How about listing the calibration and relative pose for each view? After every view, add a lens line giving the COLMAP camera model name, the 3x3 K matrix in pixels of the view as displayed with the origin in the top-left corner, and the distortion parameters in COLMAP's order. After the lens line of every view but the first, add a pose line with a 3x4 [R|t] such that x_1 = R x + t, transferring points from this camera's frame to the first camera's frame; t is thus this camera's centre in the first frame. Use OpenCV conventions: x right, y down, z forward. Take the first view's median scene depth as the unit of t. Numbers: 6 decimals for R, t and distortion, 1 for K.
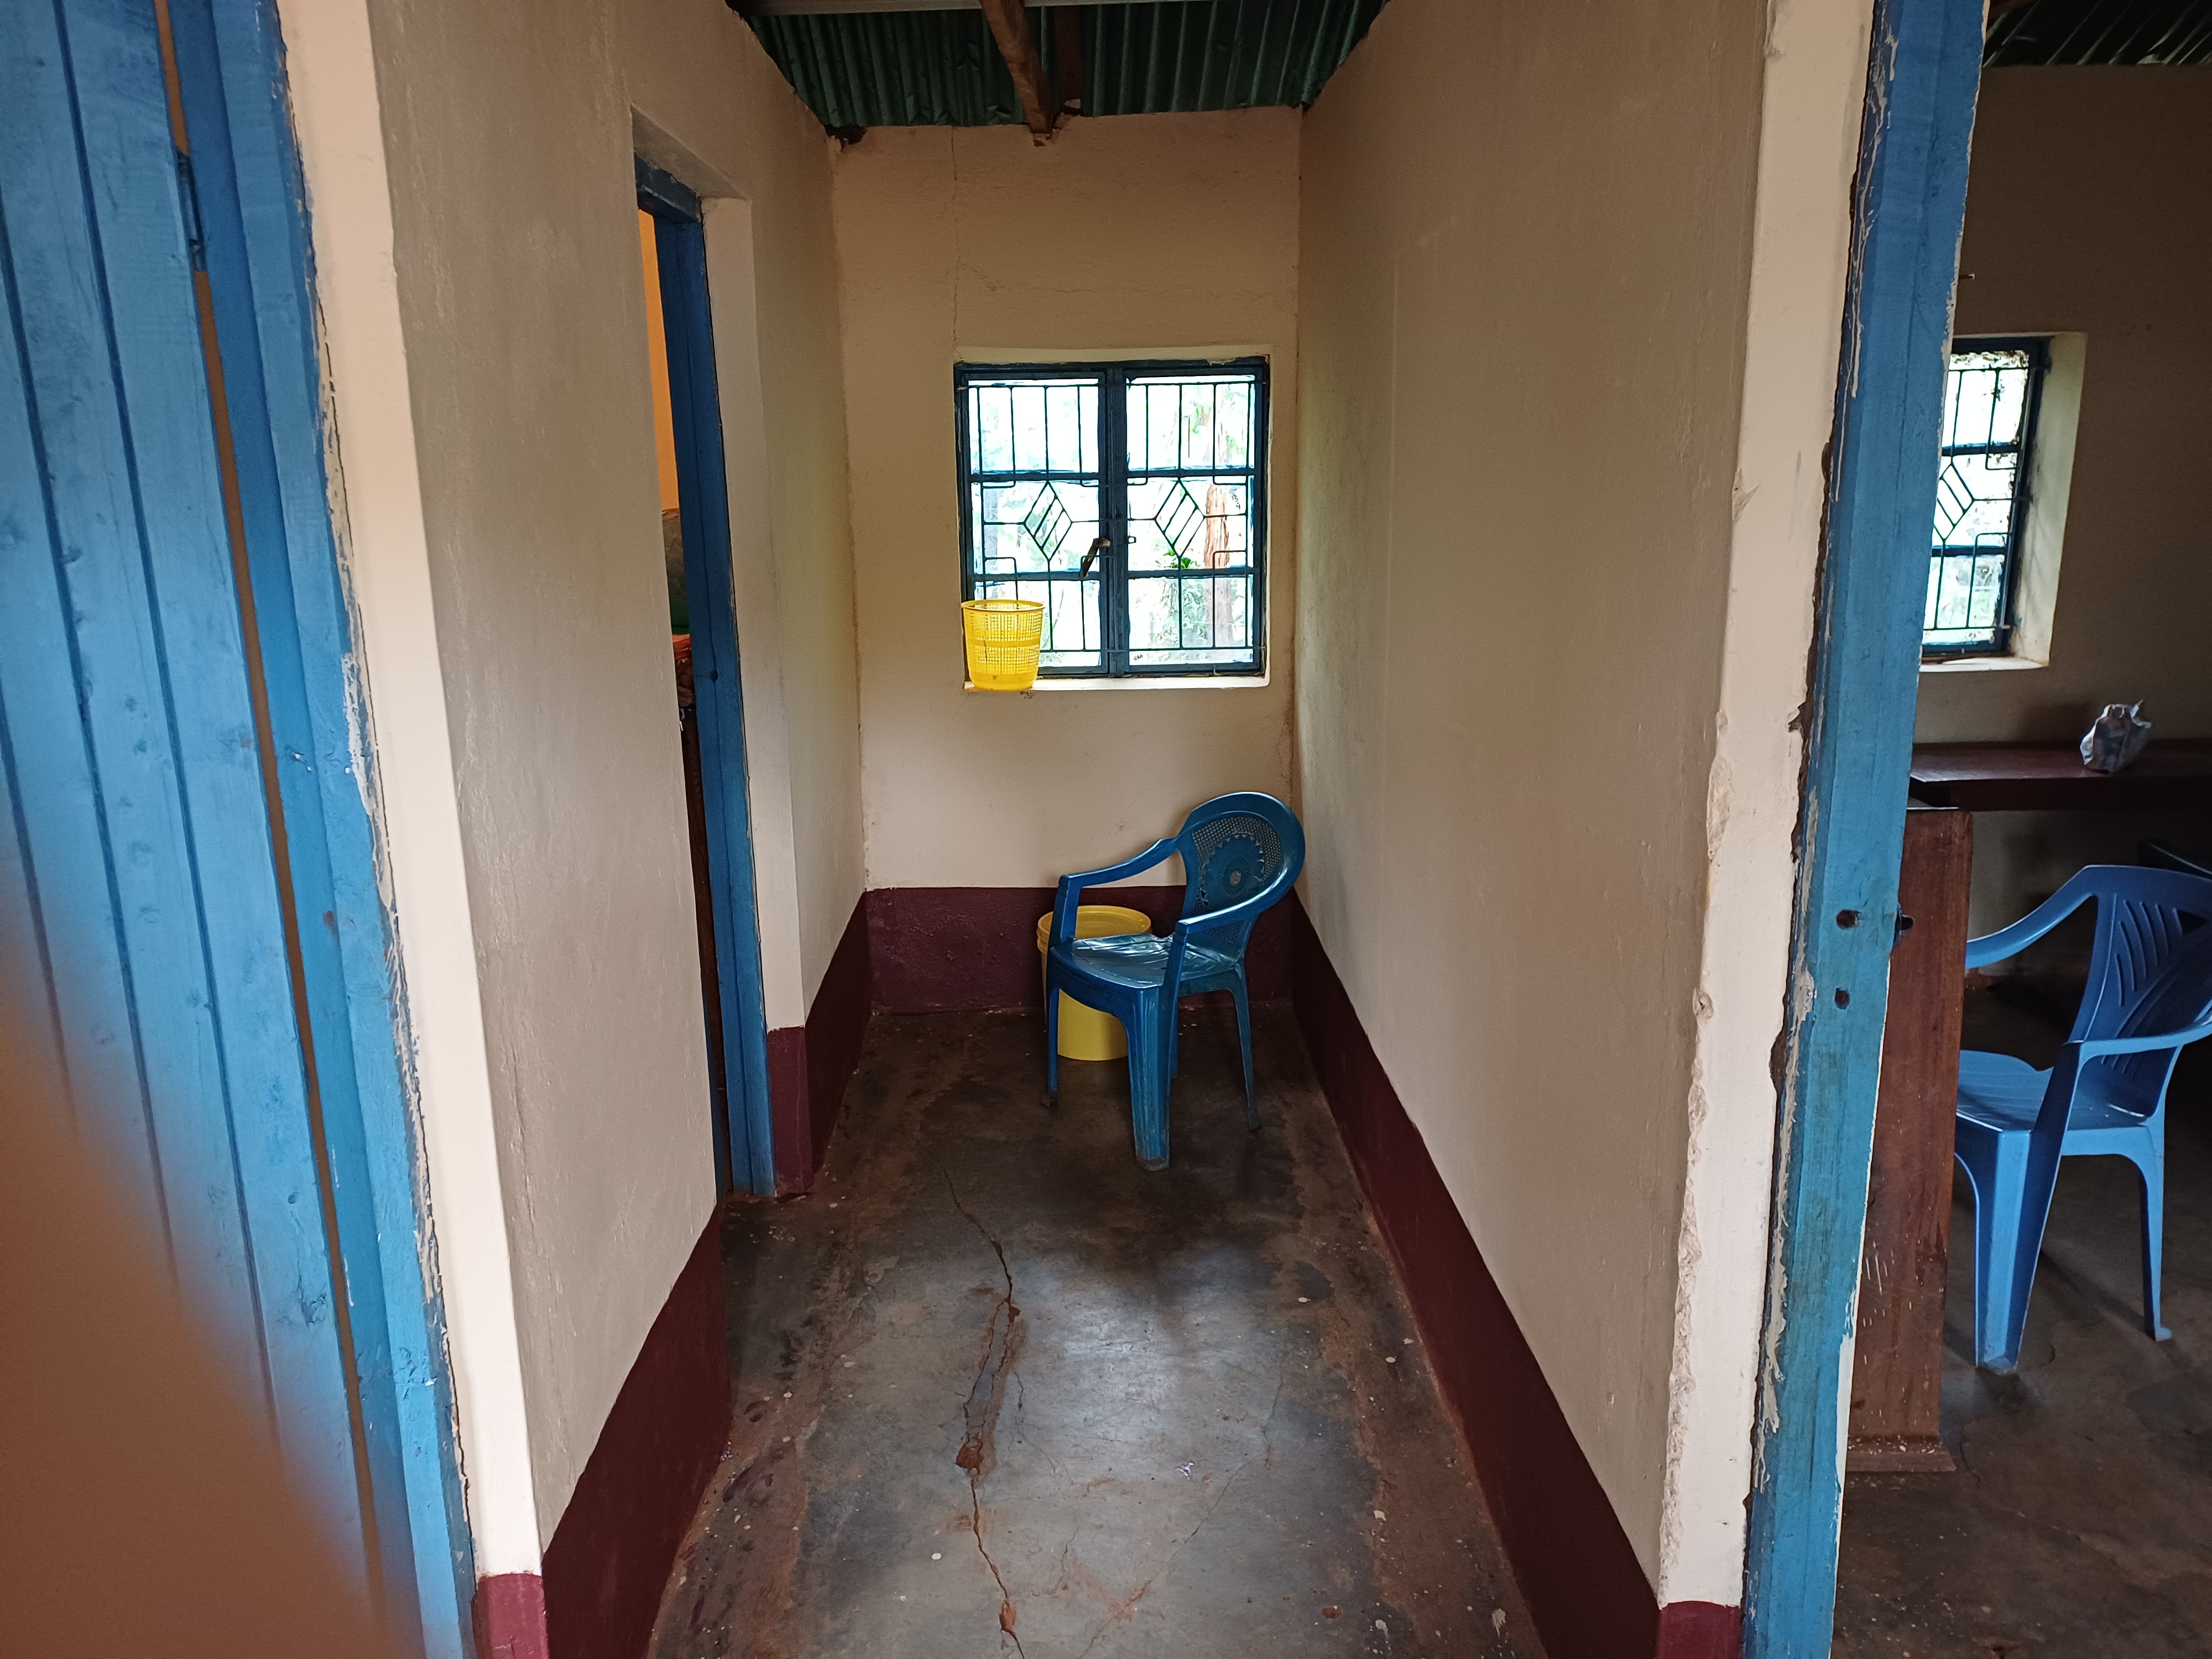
lens RADIAL K [[1607.6, 0, 1087.3], [0, 1607.6, 817.3], [0, 0, 1]] dist [0.060973, -0.038837]
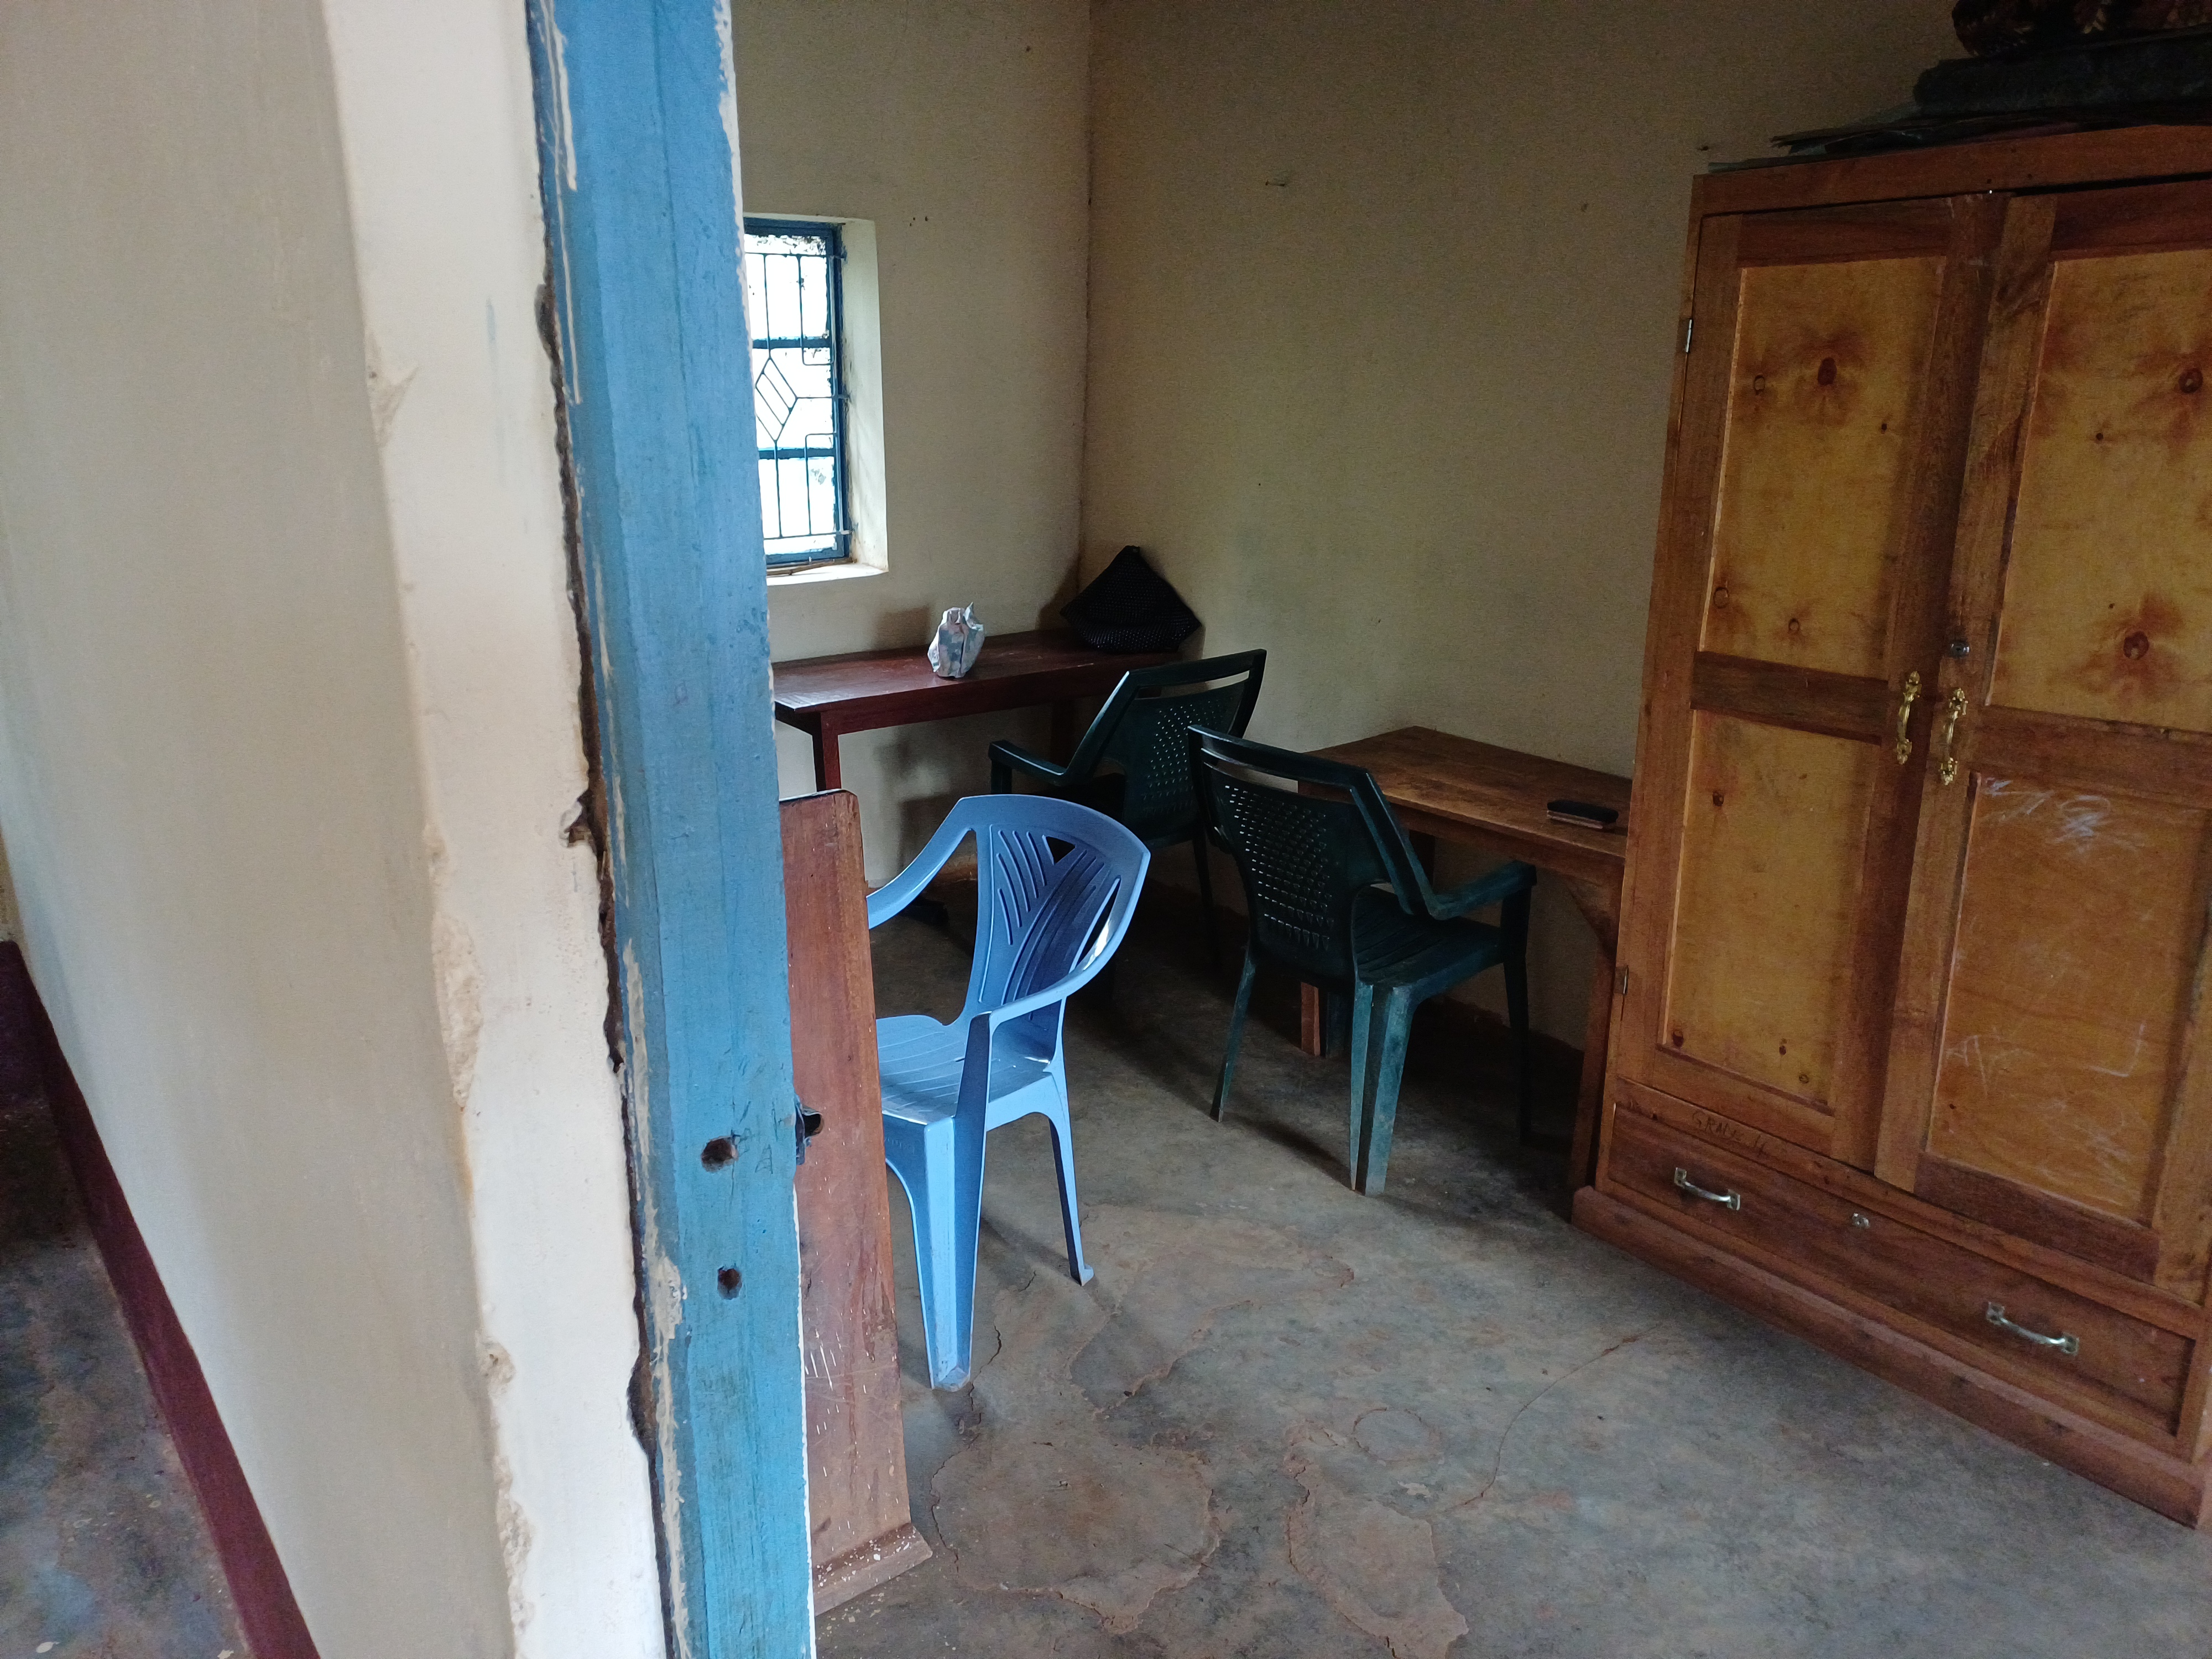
lens RADIAL K [[1607.6, 0, 1096.6], [0, 1607.6, 843.7], [0, 0, 1]] dist [0.060973, -0.038837]
pose [[0.785059, -0.162053, 0.597847, 0.149155], [0.114545, 0.986506, 0.116988, -0.056473], [-0.608737, -0.023362, 0.793028, 0.282111]]
